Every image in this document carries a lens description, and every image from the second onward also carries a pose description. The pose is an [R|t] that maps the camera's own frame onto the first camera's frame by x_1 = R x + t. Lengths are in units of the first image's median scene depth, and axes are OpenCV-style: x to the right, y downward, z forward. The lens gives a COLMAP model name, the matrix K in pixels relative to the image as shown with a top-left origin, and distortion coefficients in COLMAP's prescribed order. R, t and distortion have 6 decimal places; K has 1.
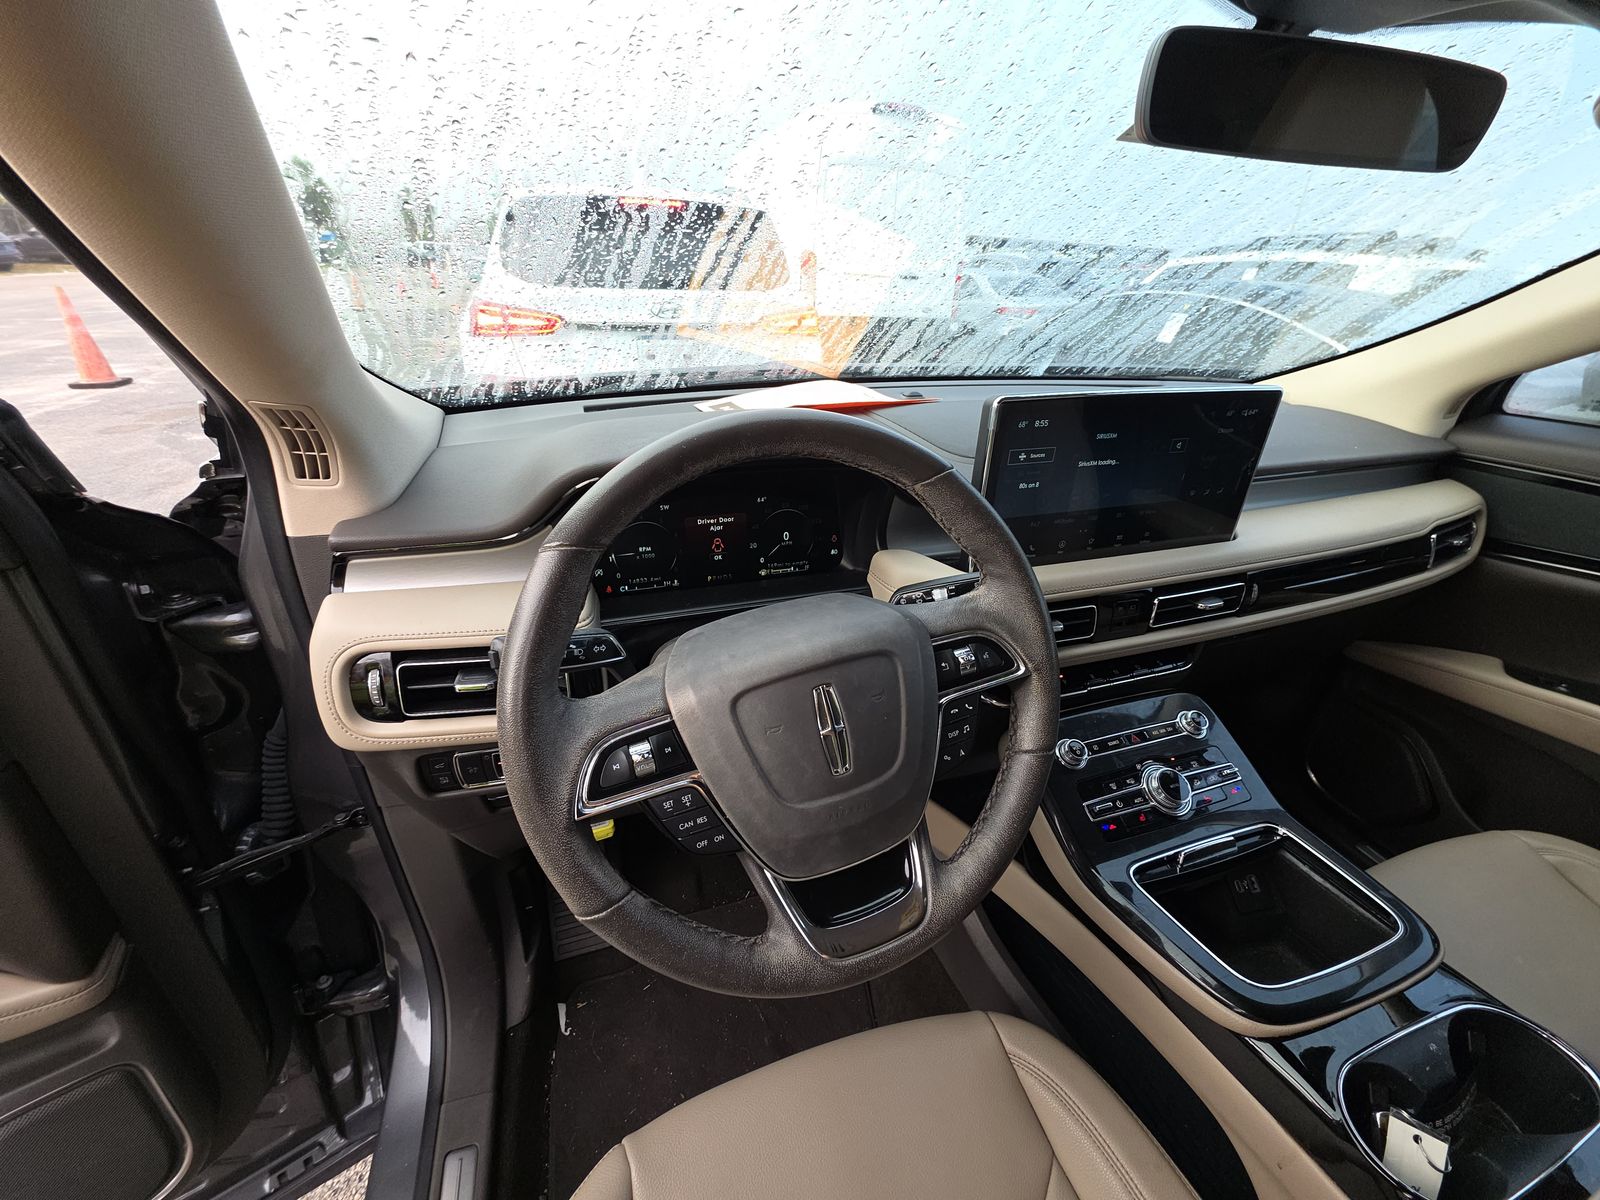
lens RADIAL K [[635.2, 0, 800.8], [0, 635.2, 591.8], [0, 0, 1]] dist [0.000455, -0.000194]
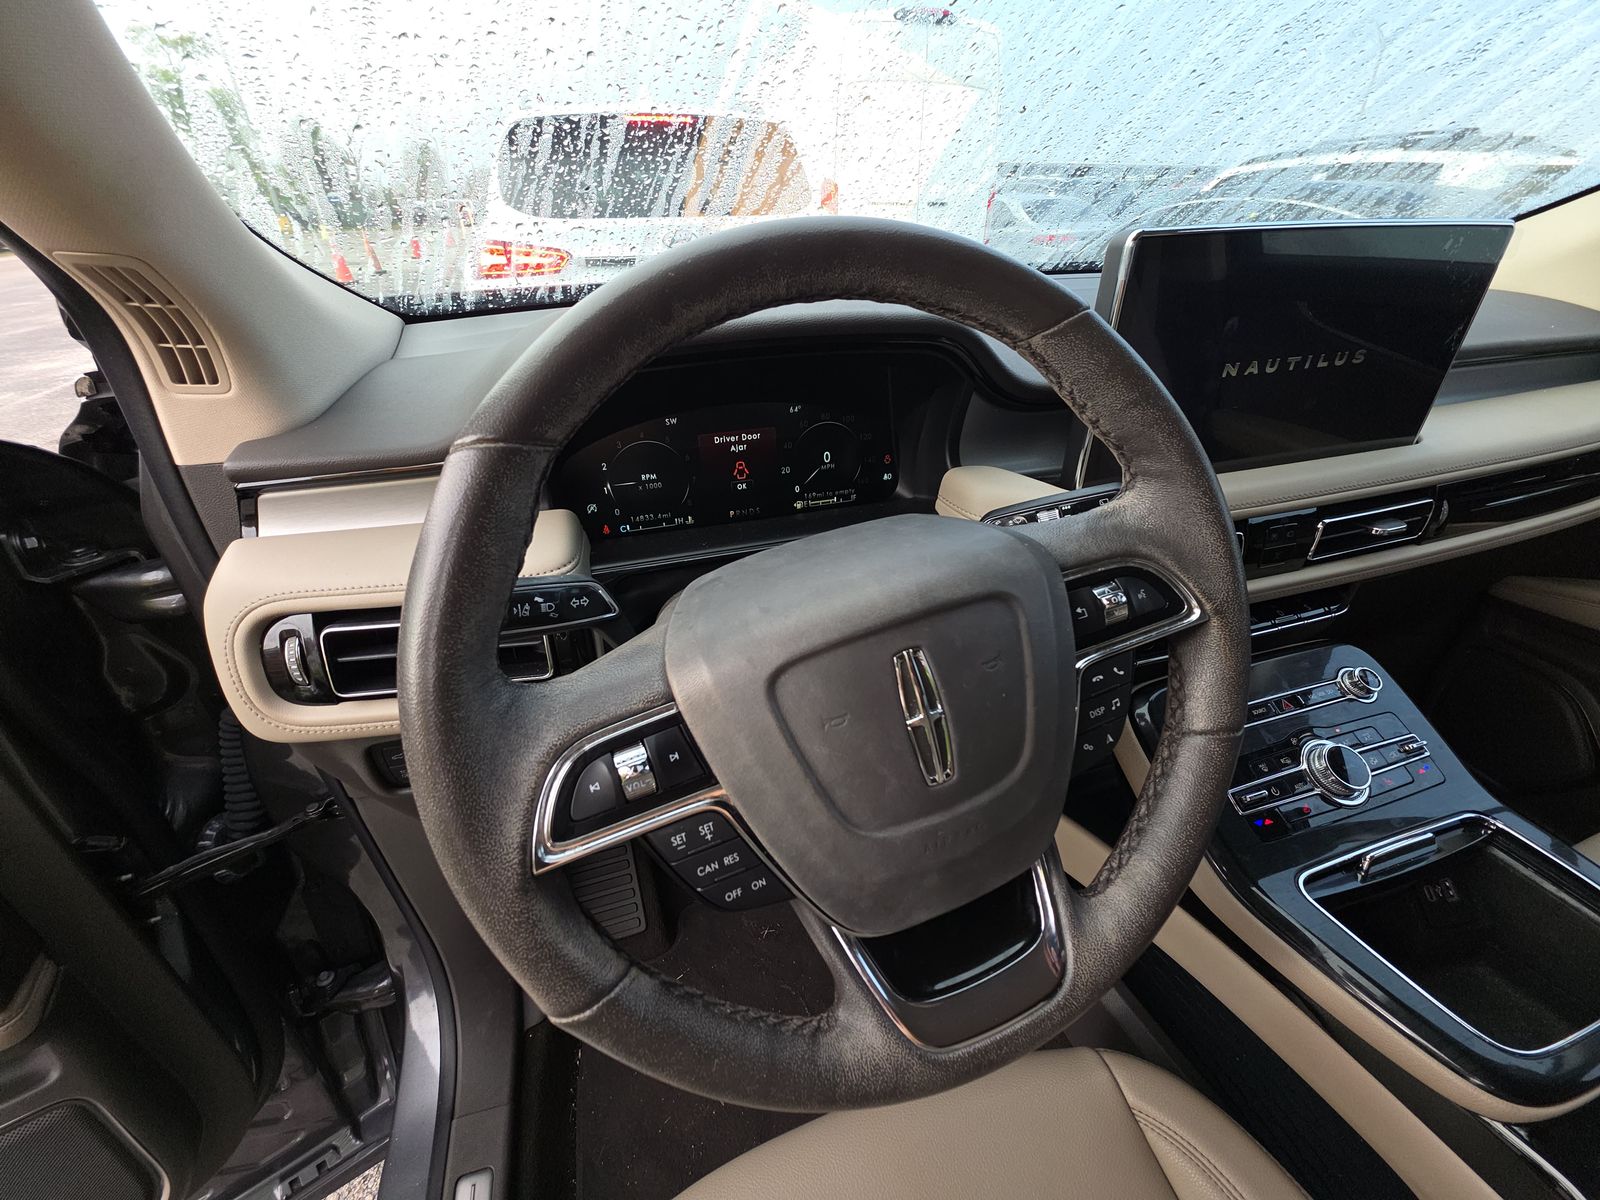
lens RADIAL K [[635.2, 0, 794.7], [0, 635.2, 593.0], [0, 0, 1]] dist [0.000455, -0.000194]
pose [[0.998498, -0.023292, -0.049584, -0.030396], [0.026842, 0.997031, 0.072173, 0.024524], [0.047756, -0.073395, 0.996159, 0.218617]]
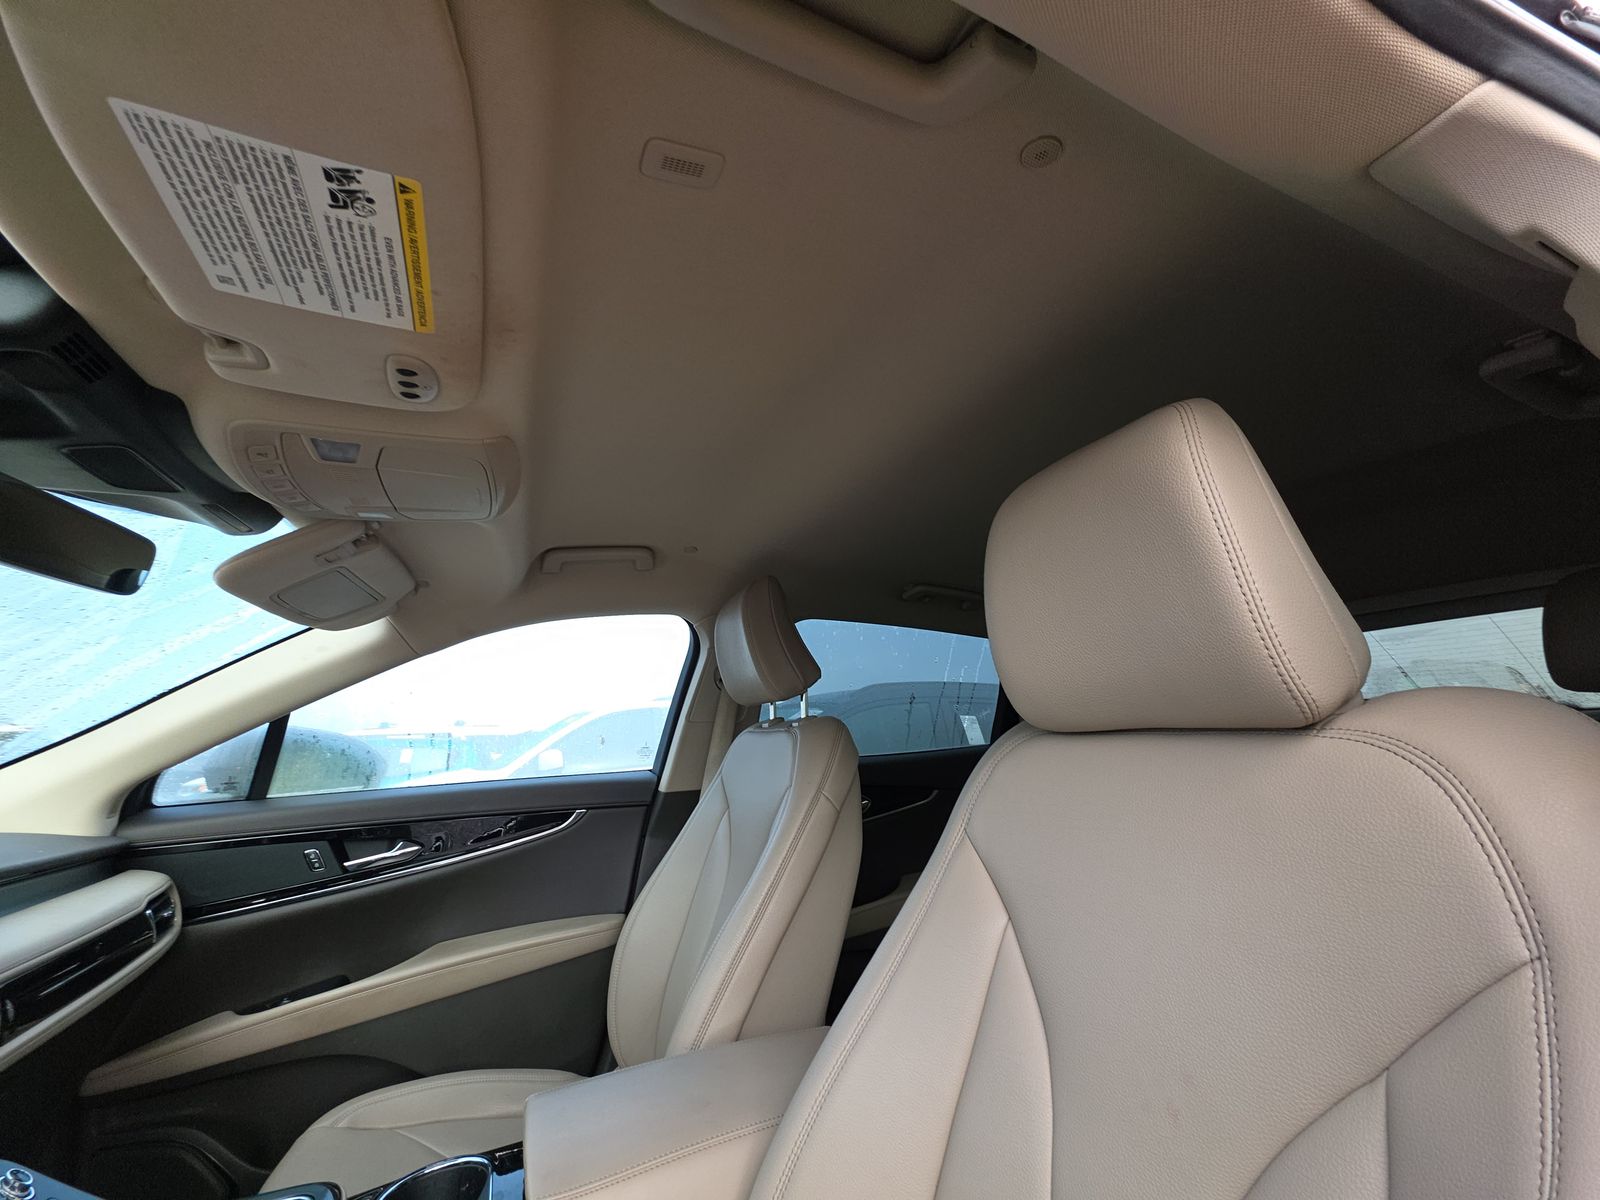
lens RADIAL K [[635.2, 0, 796.8], [0, 635.2, 595.7], [0, 0, 1]] dist [0.000455, -0.000194]
pose [[-0.085296, 0.191712, 0.977738, -0.305690], [0.476325, 0.869757, -0.128985, 0.136469], [-0.875123, 0.454719, -0.165504, -0.018954]]
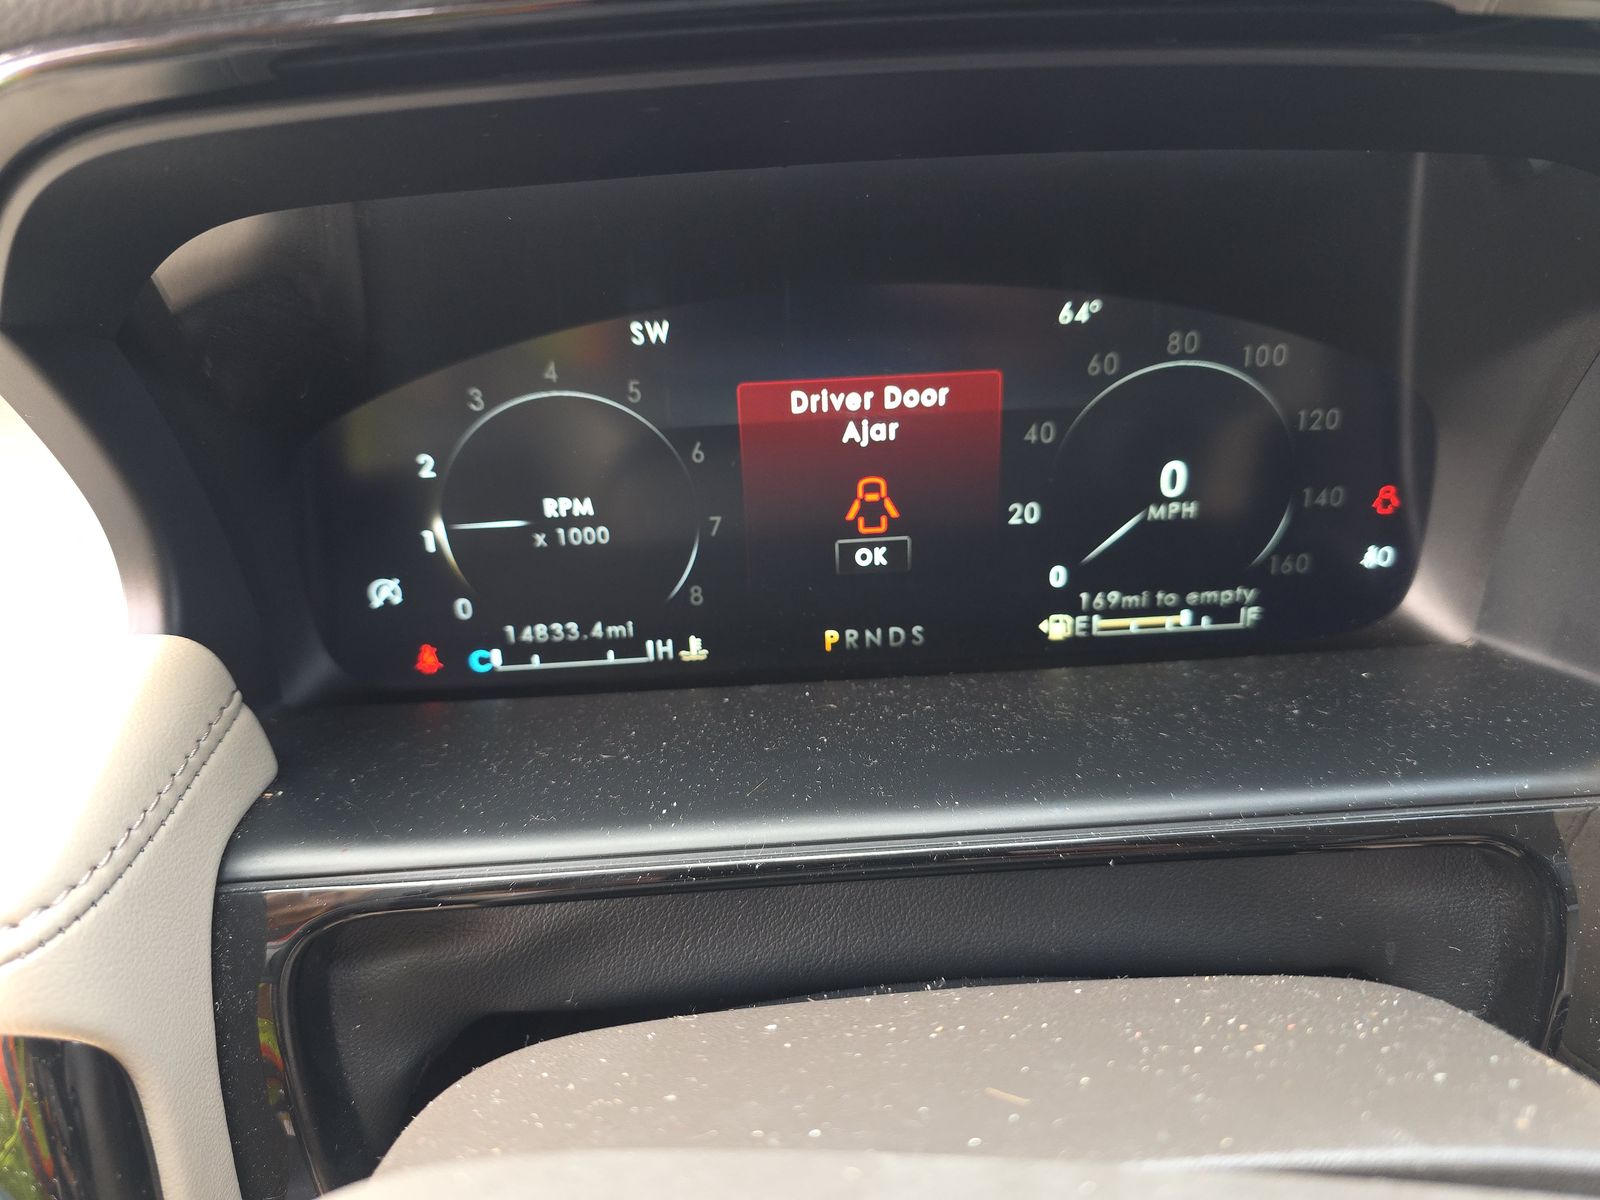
lens RADIAL K [[1077.9, 0, 801.4], [0, 1077.9, 592.2], [0, 0, 1]] dist [0.009251, 0.000690]
pose [[0.961539, 0.078412, -0.263238, -0.050649], [-0.067284, 0.996428, 0.051039, -0.062718], [0.266299, -0.031365, 0.963380, 0.636156]]
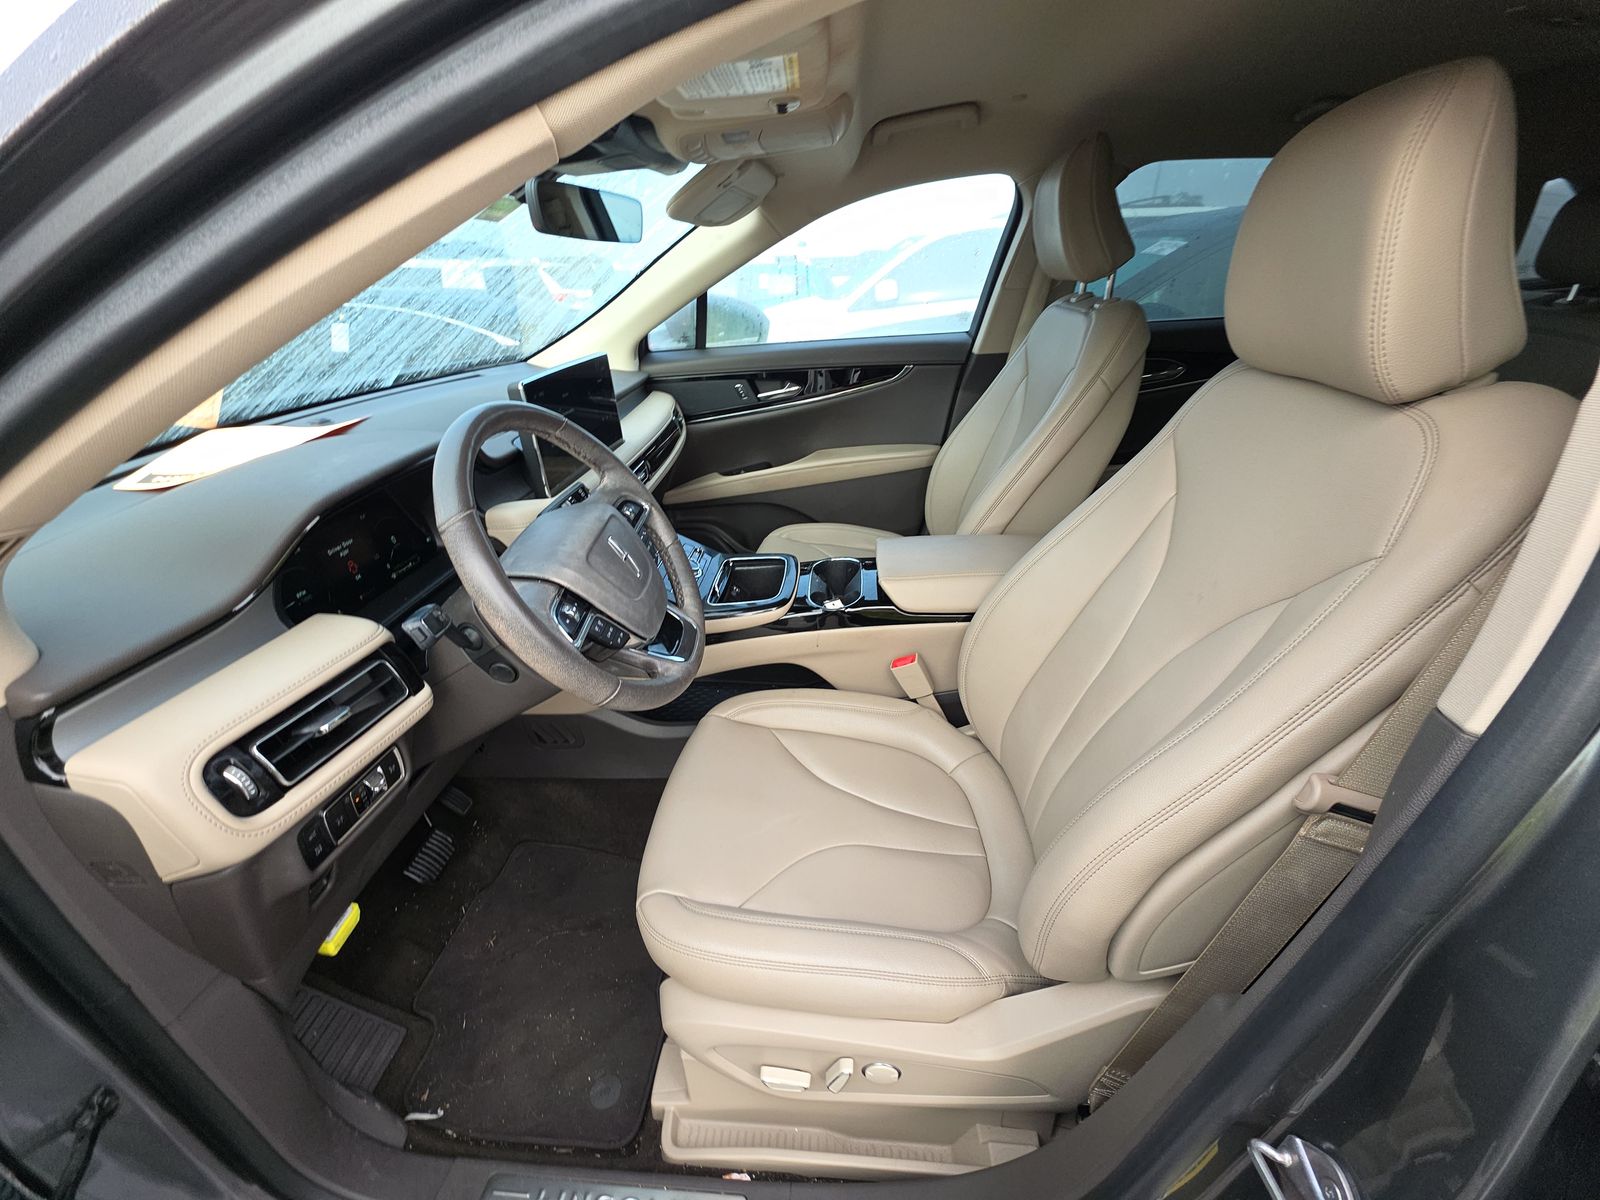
lens RADIAL K [[635.2, 0, 809.7], [0, 635.2, 588.1], [0, 0, 1]] dist [0.000455, -0.000194]
pose [[0.371801, -0.454345, 0.809527, -0.787980], [0.457347, 0.848518, 0.266178, 0.029429], [-0.807835, 0.271270, 0.523273, -0.228050]]
